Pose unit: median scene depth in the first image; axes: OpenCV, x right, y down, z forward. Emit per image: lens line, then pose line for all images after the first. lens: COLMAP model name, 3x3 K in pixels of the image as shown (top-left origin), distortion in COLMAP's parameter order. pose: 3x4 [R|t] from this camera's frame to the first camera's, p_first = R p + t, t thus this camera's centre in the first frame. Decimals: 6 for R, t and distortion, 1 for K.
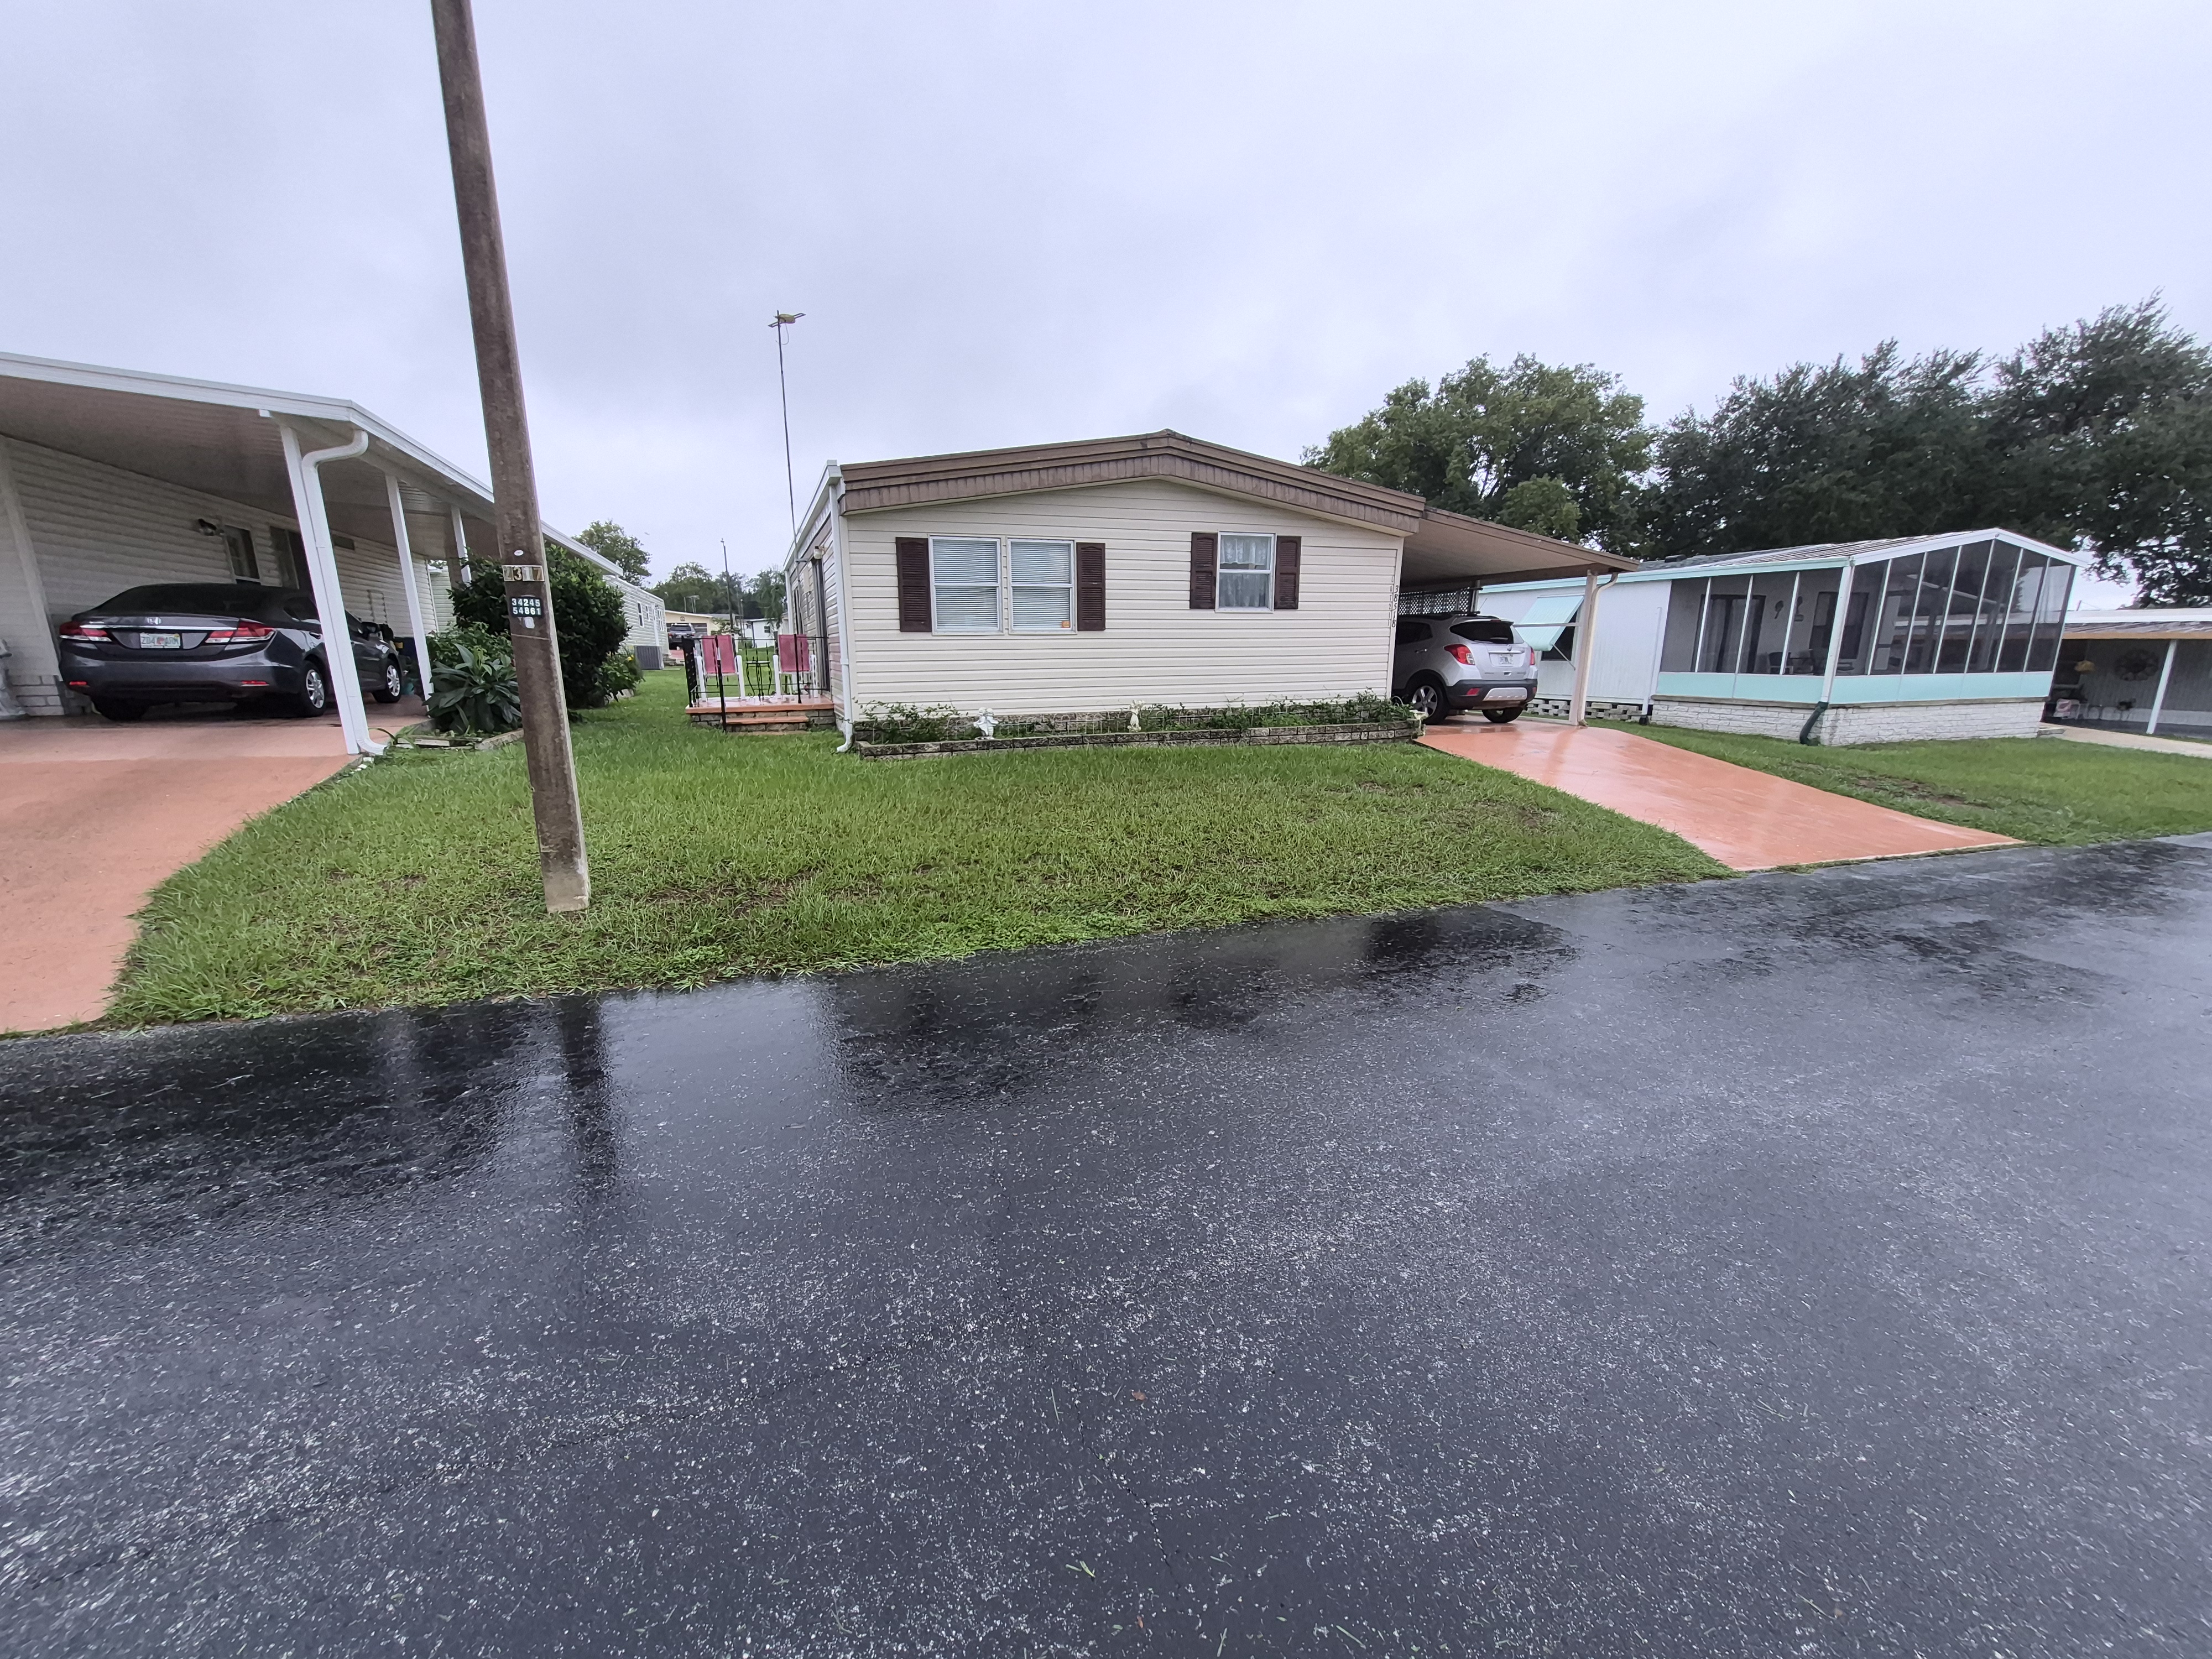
lens RADIAL K [[839.6, 0, 1078.7], [0, 839.6, 842.0], [0, 0, 1]] dist [0.001687, -0.000374]
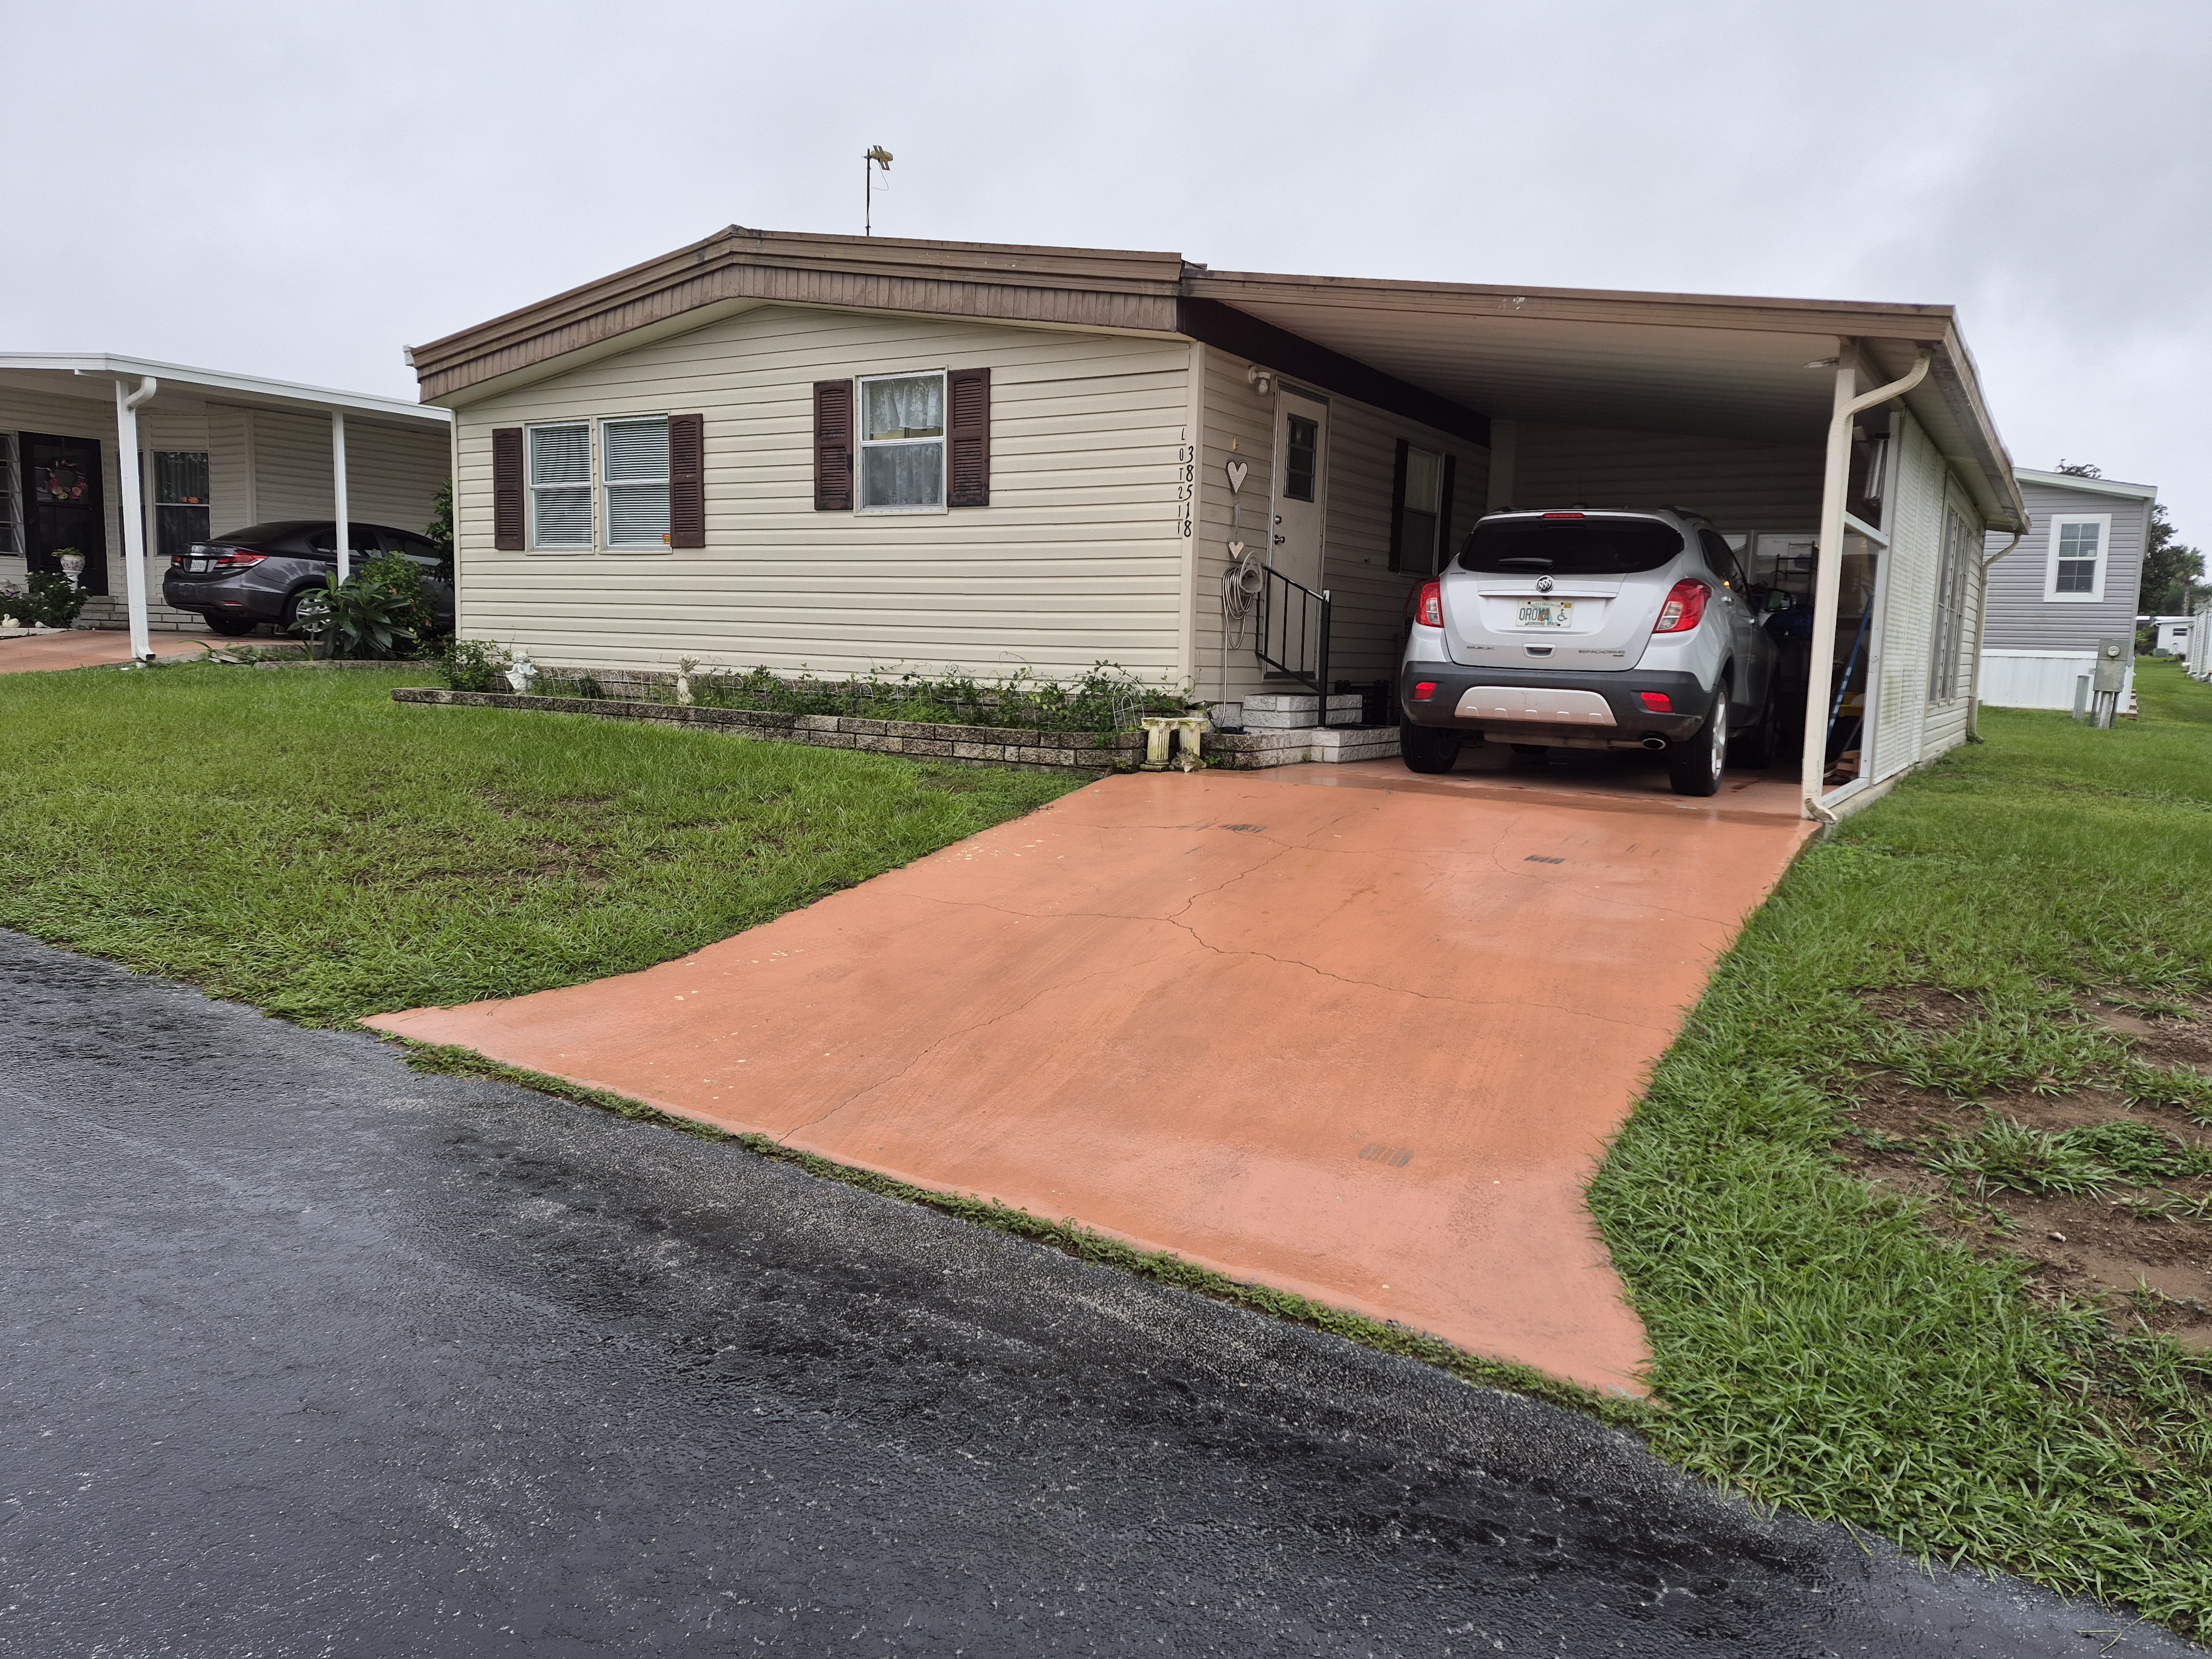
lens RADIAL K [[1546.8, 0, 1163.0], [0, 1546.8, 826.2], [0, 0, 1]] dist [0.081538, -0.079338]
pose [[0.620037, 0.114066, -0.776236, 1.171382], [-0.206982, 0.978106, -0.021601, -0.090515], [0.756778, 0.174060, 0.630072, 0.546866]]
